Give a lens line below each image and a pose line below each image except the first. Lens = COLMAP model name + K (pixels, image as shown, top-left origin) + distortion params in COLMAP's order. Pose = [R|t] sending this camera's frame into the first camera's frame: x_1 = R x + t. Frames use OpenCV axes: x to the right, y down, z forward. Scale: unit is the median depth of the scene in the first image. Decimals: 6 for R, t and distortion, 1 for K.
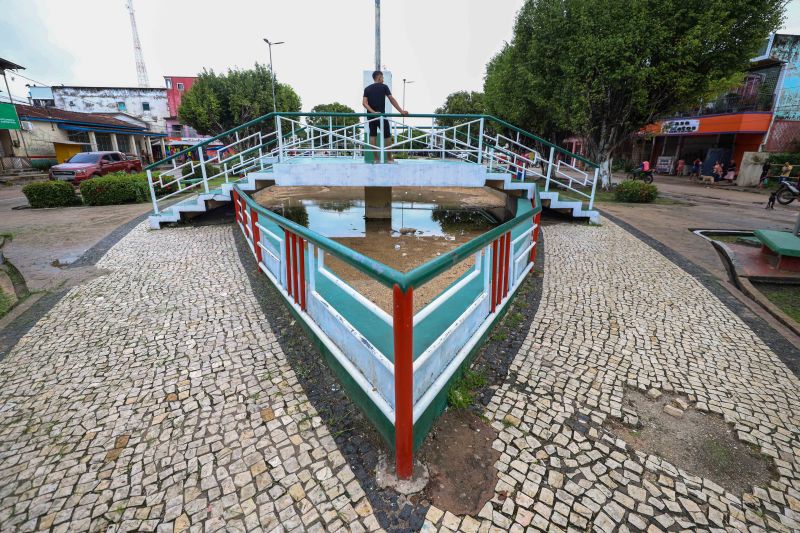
lens RADIAL K [[363.9, 0, 398.5], [0, 363.9, 263.6], [0, 0, 1]] dist [-0.041320, 0.012183]
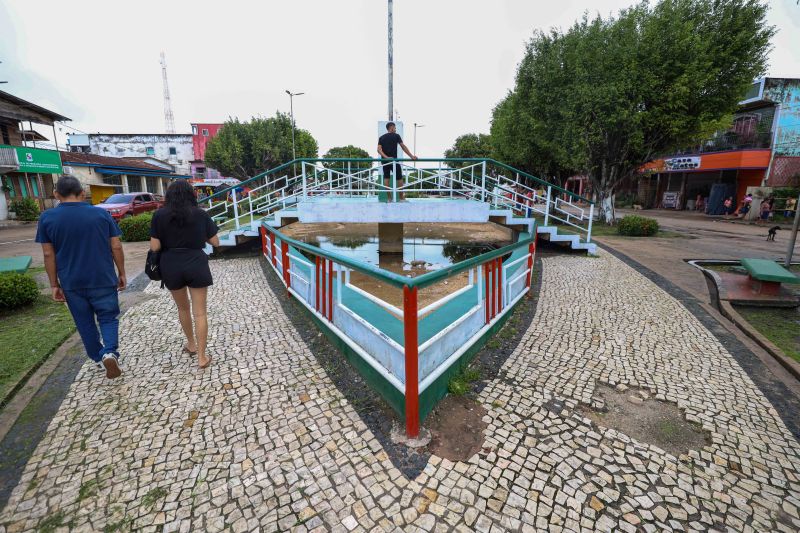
lens RADIAL K [[363.9, 0, 398.5], [0, 363.9, 263.6], [0, 0, 1]] dist [-0.041320, 0.012183]
pose [[0.999457, -0.003955, -0.032697, 0.004514], [0.000643, 0.994916, -0.100708, 0.040204], [0.032929, 0.100632, 0.994379, -0.152589]]
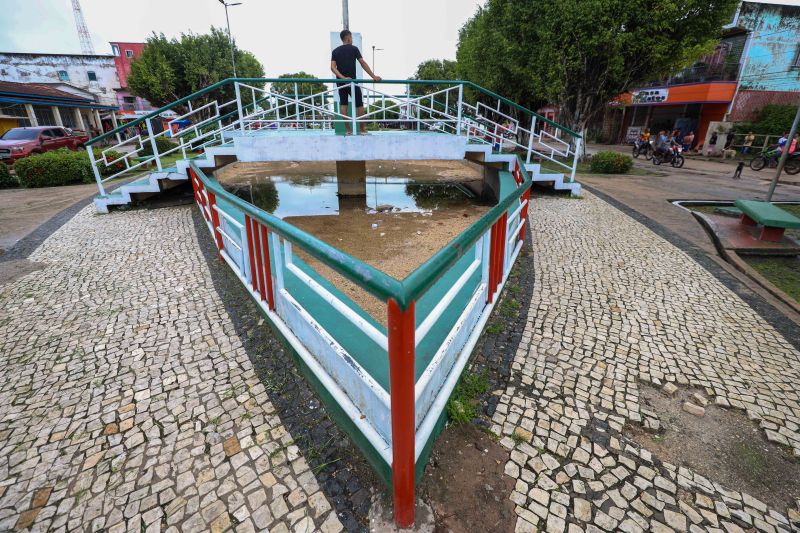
lens RADIAL K [[363.9, 0, 398.5], [0, 363.9, 263.6], [0, 0, 1]] dist [-0.041320, 0.012183]
pose [[0.997081, -0.033169, 0.068774, -0.013980], [0.028371, 0.997171, 0.069610, -0.020787], [-0.070888, -0.067455, 0.995201, 0.097097]]
